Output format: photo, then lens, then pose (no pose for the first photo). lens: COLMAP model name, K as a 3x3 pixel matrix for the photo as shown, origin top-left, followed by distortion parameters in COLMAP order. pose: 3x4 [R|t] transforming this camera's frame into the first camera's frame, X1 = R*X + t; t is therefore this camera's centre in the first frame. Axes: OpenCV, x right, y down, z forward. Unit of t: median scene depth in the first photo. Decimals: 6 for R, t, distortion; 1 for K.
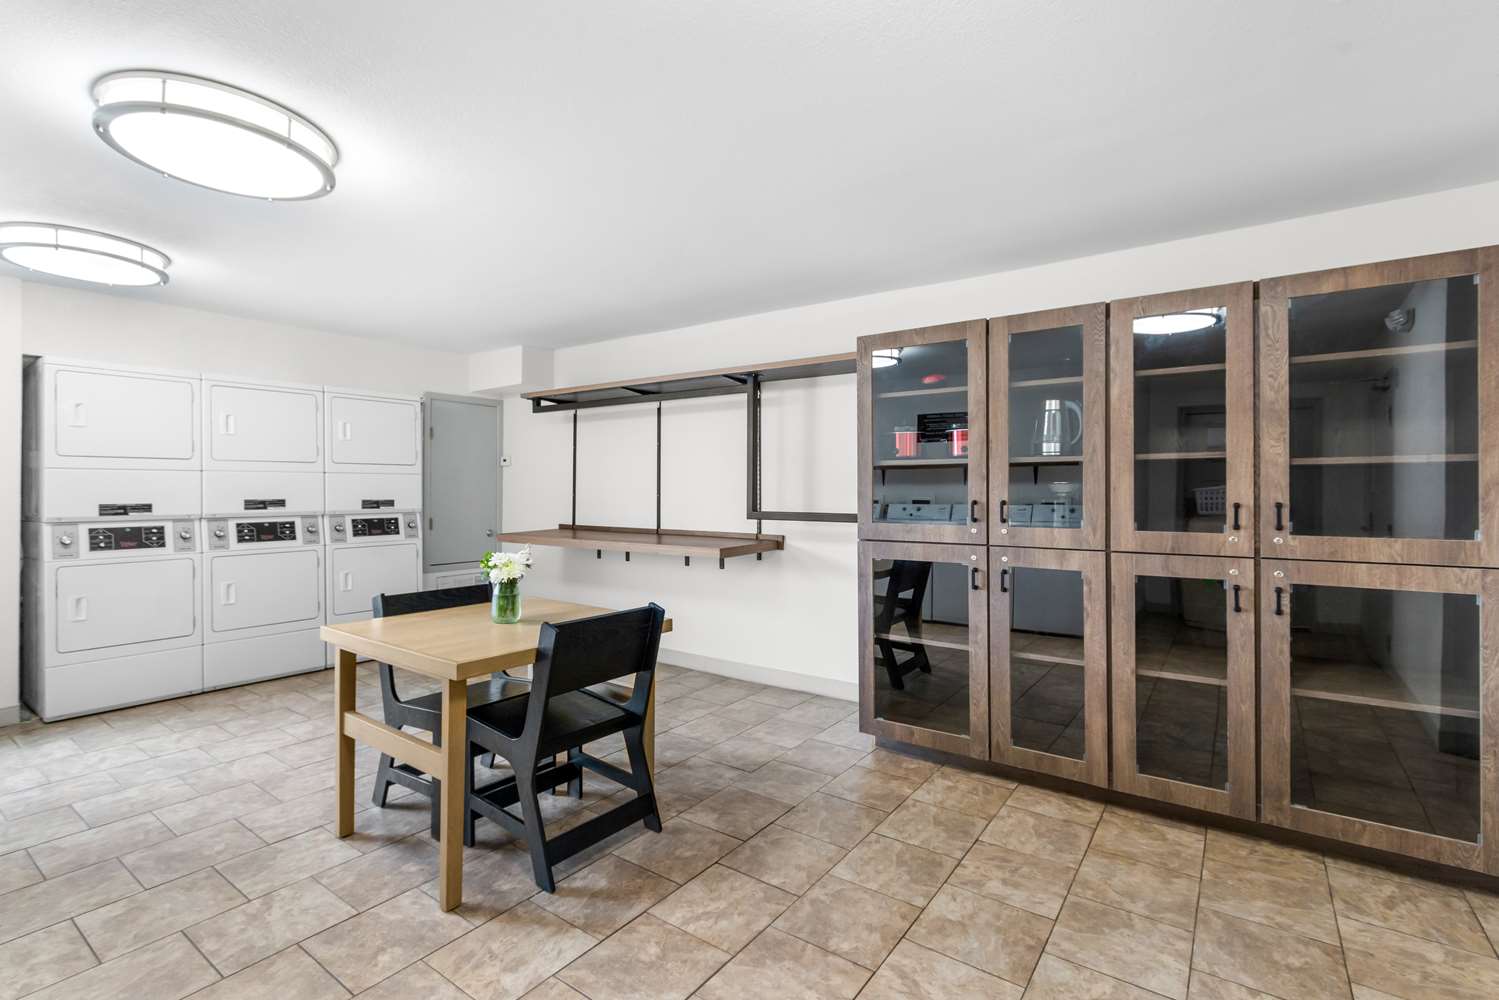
lens RADIAL K [[677.8, 0, 749.5], [0, 677.8, 500.0], [0, 0, 1]] dist [0.002006, 0.000368]
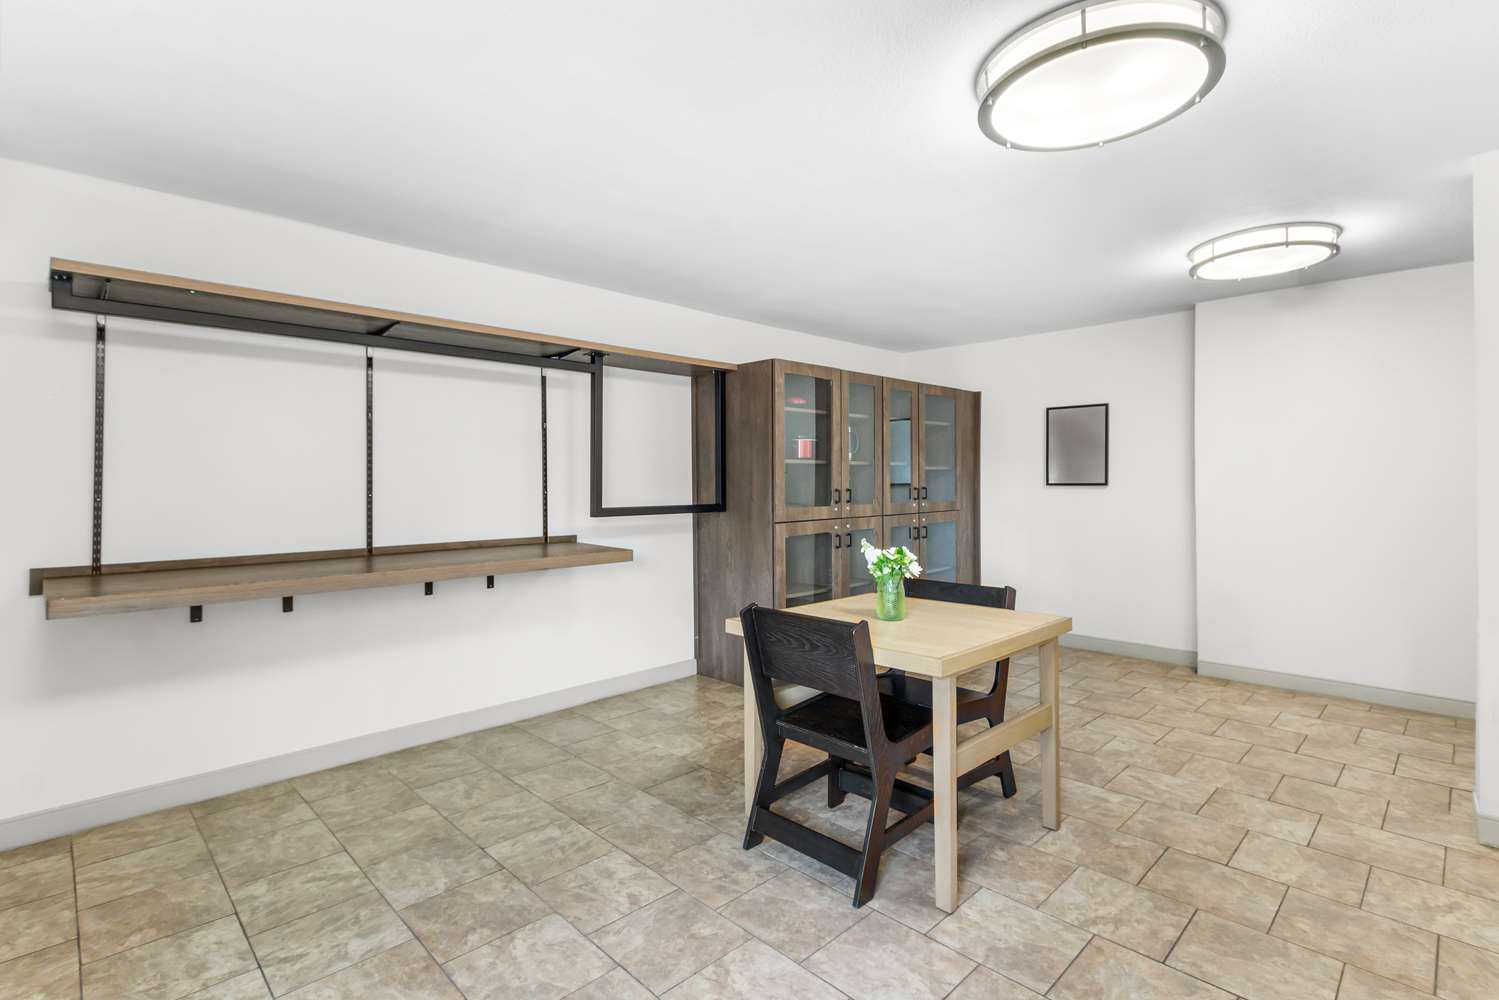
lens RADIAL K [[721.6, 0, 754.3], [0, 721.6, 475.5], [0, 0, 1]] dist [0.037394, 0.000075]
pose [[0.167075, 0.001150, 0.985943, -0.902973], [0.021535, 0.999756, -0.004815, -0.016690], [-0.985709, 0.022037, 0.167010, 0.640494]]
